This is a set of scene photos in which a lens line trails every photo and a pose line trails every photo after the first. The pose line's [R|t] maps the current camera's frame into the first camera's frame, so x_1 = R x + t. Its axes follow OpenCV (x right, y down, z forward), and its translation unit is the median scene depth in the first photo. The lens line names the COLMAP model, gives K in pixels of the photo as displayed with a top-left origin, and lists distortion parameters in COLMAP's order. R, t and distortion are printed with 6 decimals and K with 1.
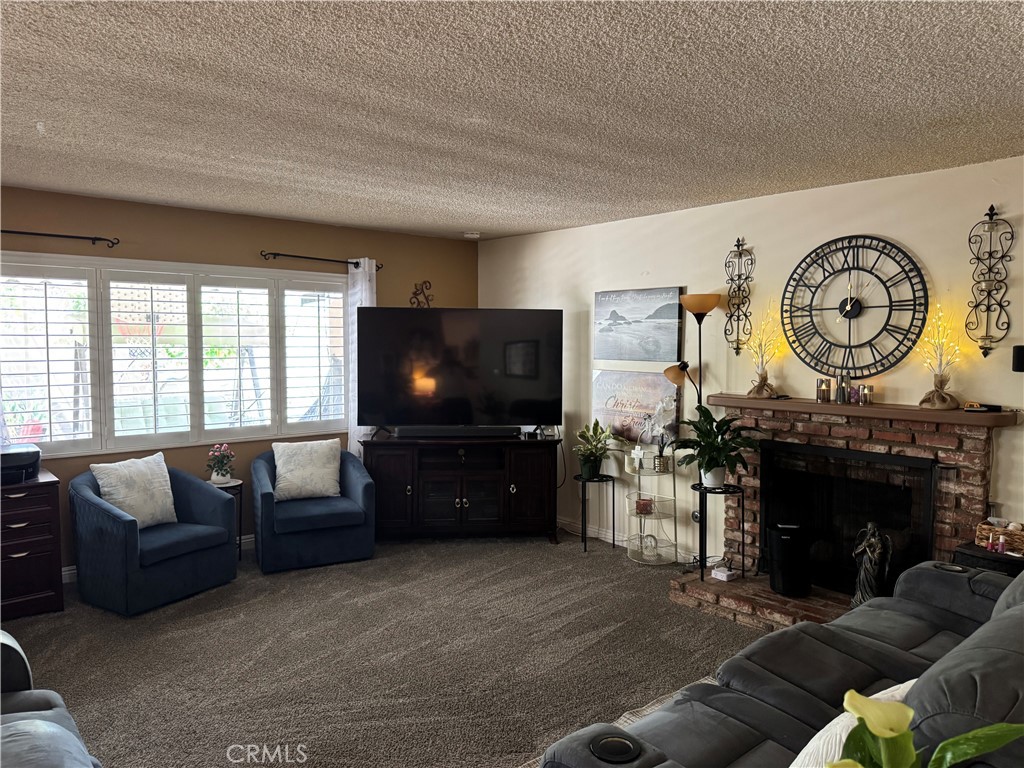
lens RADIAL K [[720.5, 0, 512.0], [0, 720.5, 384.0], [0, 0, 1]] dist [0.108605, -0.167231]
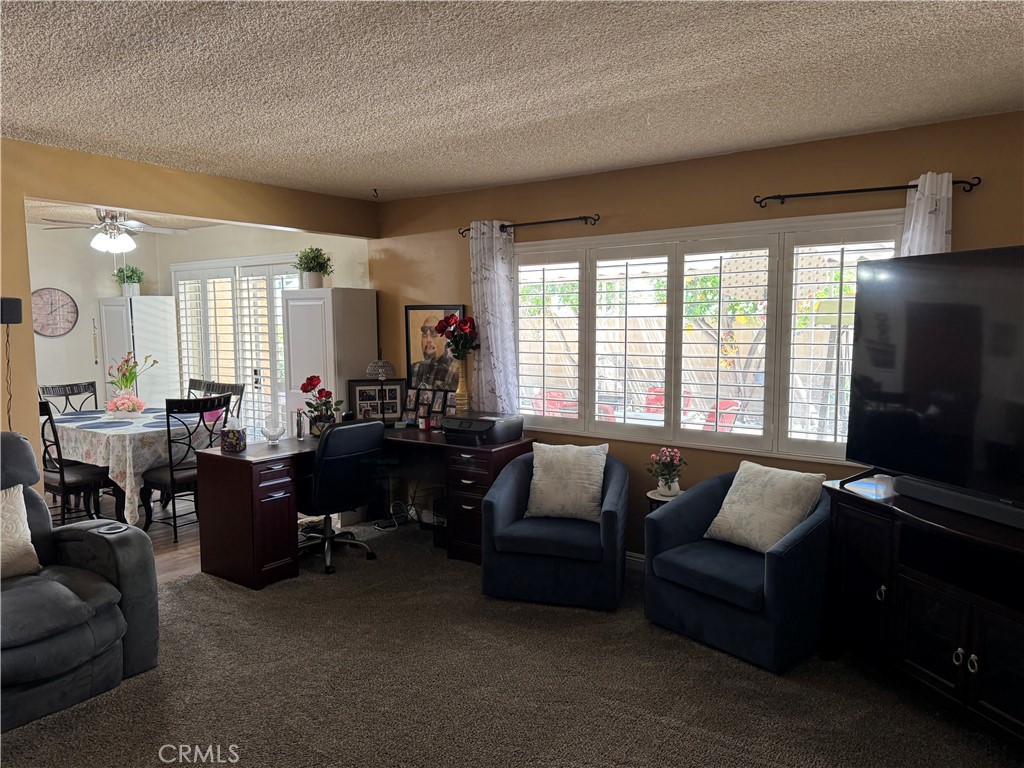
lens RADIAL K [[720.5, 0, 512.0], [0, 720.5, 384.0], [0, 0, 1]] dist [0.108605, -0.167231]
pose [[0.209881, 0.076103, -0.974761, 0.409891], [-0.057337, 0.996208, 0.065431, -0.037226], [0.976044, 0.042157, 0.213449, 0.762911]]
